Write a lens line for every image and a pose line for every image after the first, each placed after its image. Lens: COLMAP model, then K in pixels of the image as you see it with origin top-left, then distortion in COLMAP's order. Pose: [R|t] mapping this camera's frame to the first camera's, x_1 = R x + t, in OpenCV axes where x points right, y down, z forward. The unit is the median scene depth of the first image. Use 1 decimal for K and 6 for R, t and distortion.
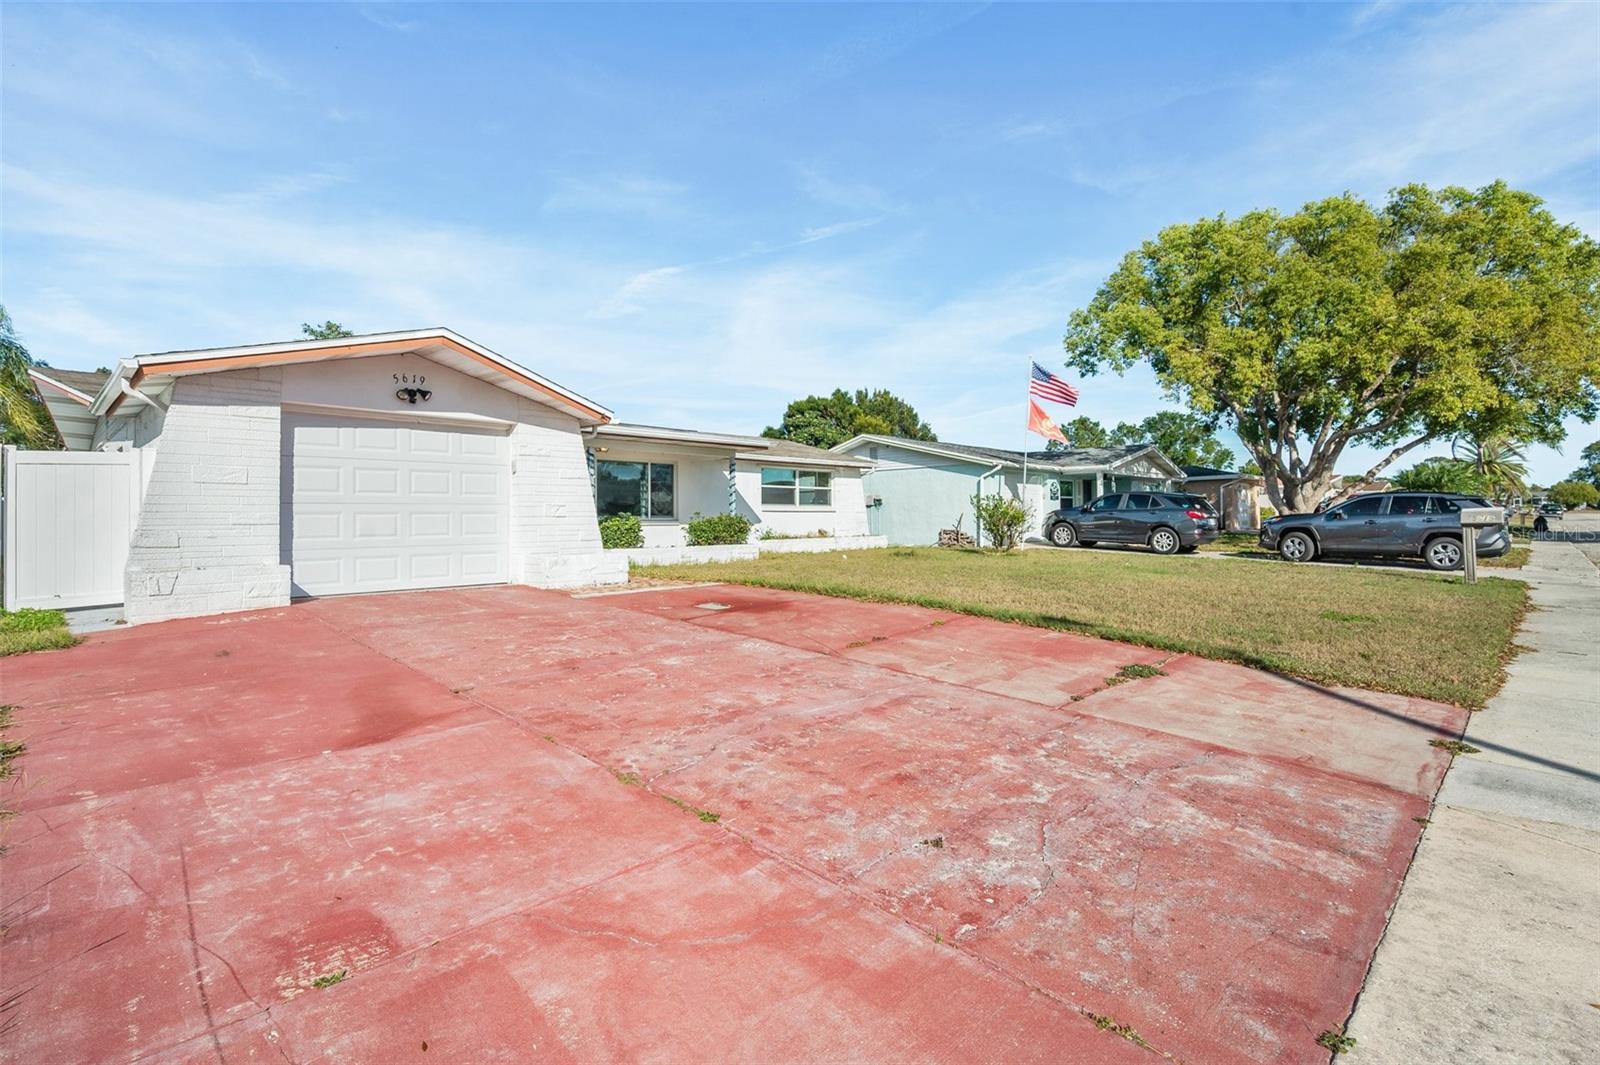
lens RADIAL K [[775.4, 0, 801.4], [0, 775.4, 520.0], [0, 0, 1]] dist [0.001558, 0.000087]
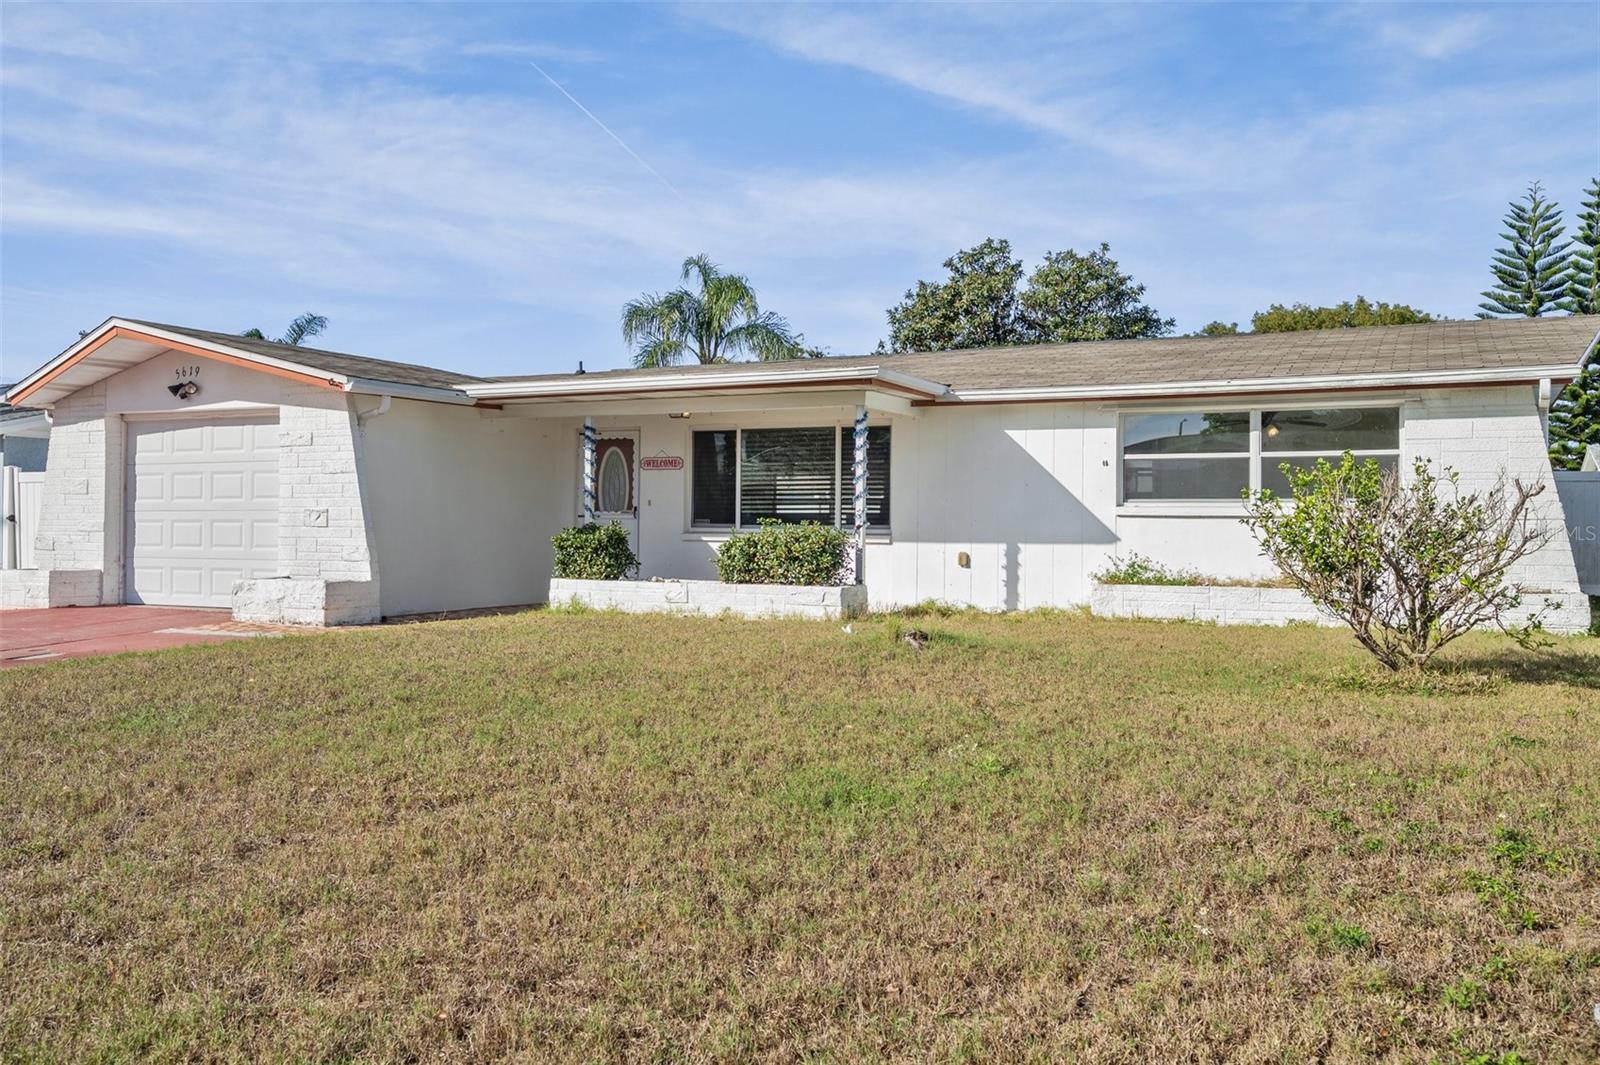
lens RADIAL K [[1241.6, 0, 802.5], [0, 1241.6, 523.6], [0, 0, 1]] dist [0.020198, -0.004469]
pose [[0.307804, 0.010052, -0.951397, 0.992130], [-0.007492, 0.999939, 0.008141, -0.020812], [0.951420, 0.004622, 0.307861, 1.121532]]
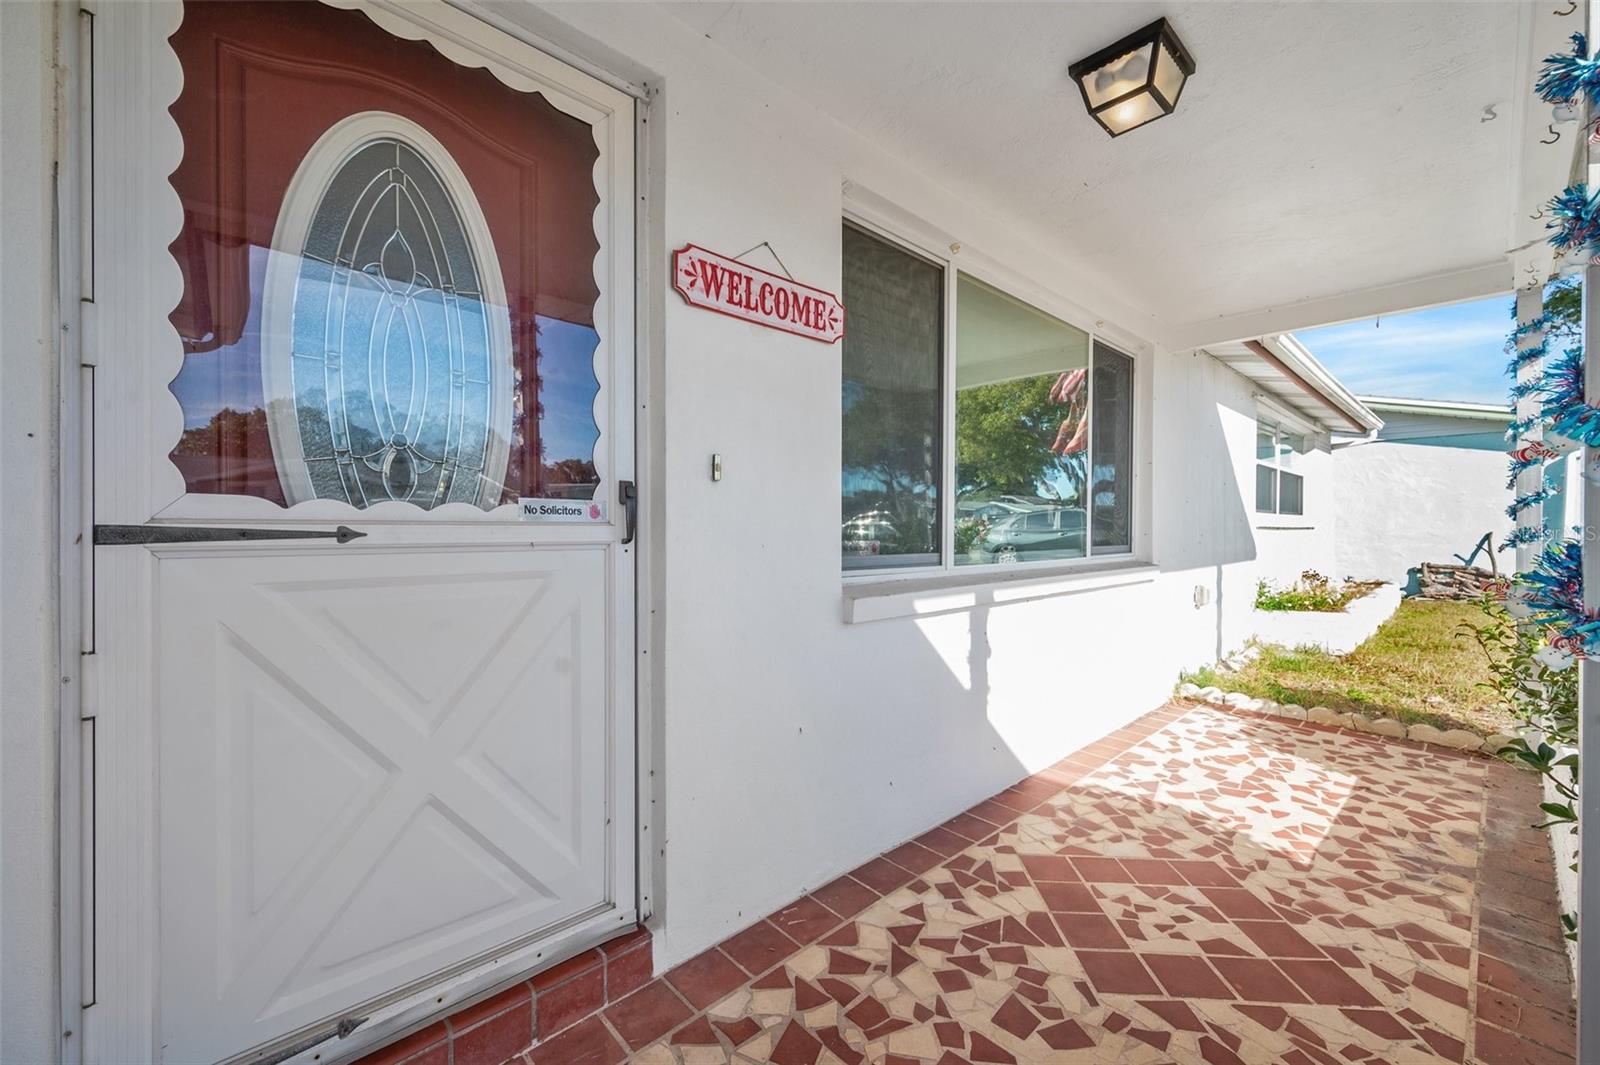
lens RADIAL K [[633.7, 0, 797.6], [0, 633.7, 526.2], [0, 0, 1]] dist [-0.003298, 0.001152]
pose [[0.997460, 0.003004, -0.071168, -0.439215], [-0.002714, 0.999988, 0.004183, -0.018161], [0.071179, -0.003979, 0.997456, 1.245765]]
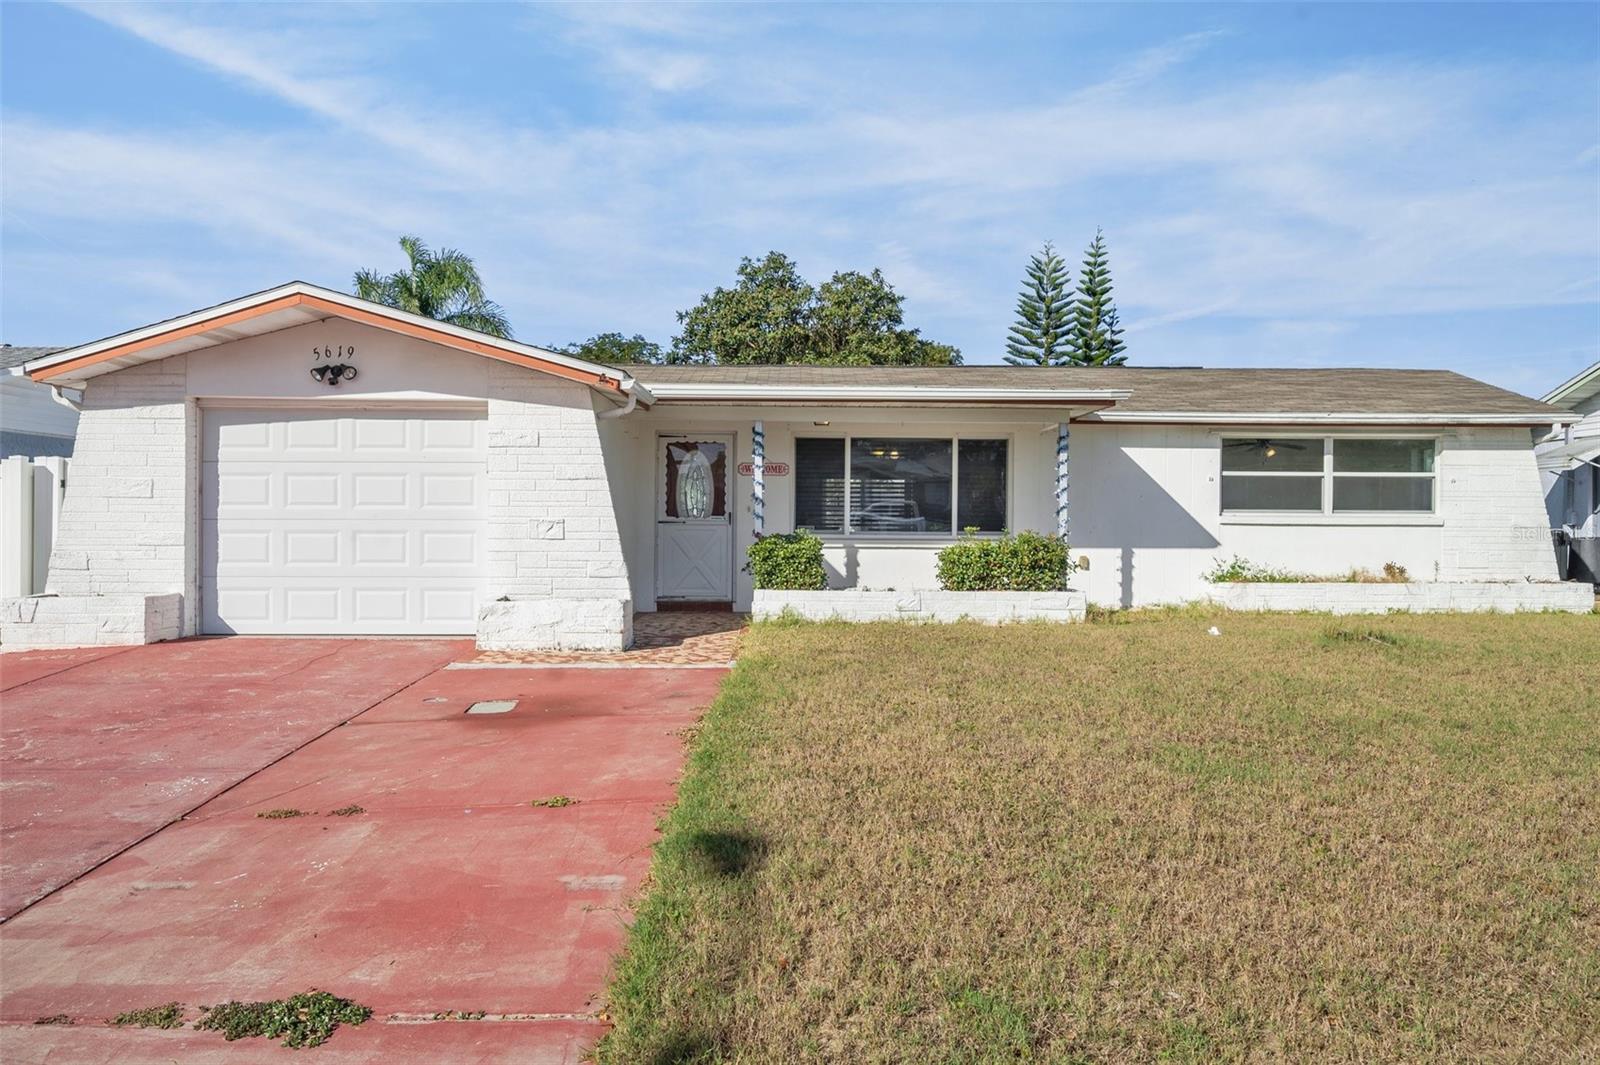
lens RADIAL K [[1201.8, 0, 796.0], [0, 1201.8, 531.4], [0, 0, 1]] dist [0.013648, 0.001184]
pose [[0.690017, 0.020425, -0.723505, 0.582219], [-0.010595, 0.999780, 0.018120, -0.032309], [0.723715, -0.004837, 0.690082, 0.474528]]
